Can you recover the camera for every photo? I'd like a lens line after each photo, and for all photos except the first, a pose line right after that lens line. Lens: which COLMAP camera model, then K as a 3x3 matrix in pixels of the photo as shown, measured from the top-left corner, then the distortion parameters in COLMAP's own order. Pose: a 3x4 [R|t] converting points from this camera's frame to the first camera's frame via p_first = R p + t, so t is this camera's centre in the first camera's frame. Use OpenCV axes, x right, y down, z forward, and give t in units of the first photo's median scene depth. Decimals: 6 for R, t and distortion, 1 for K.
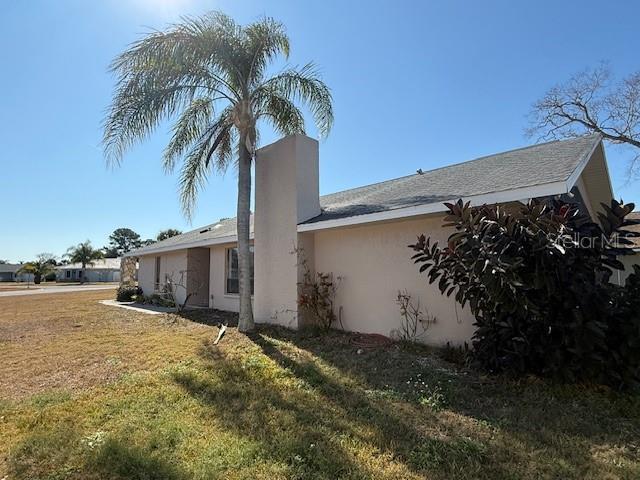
lens RADIAL K [[260.6, 0, 319.6], [0, 260.6, 240.8], [0, 0, 1]] dist [-0.002876, -0.000116]
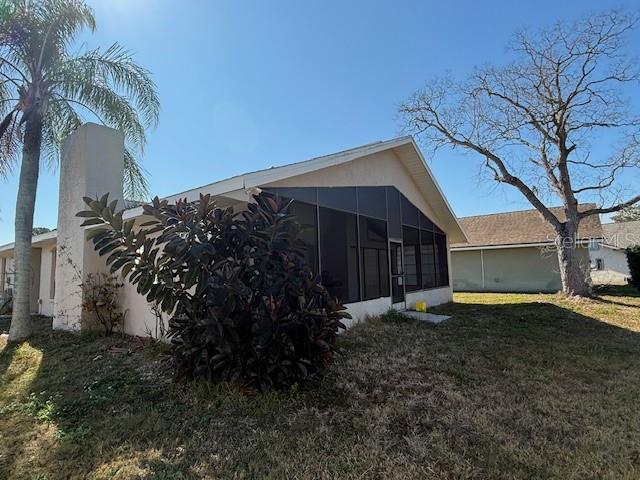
lens RADIAL K [[260.6, 0, 319.3], [0, 260.6, 240.4], [0, 0, 1]] dist [-0.002876, -0.000116]
pose [[0.991334, -0.004239, 0.131295, 0.539682], [0.002929, 0.999944, 0.010172, -0.001506], [-0.131331, -0.009700, 0.991291, -0.011784]]
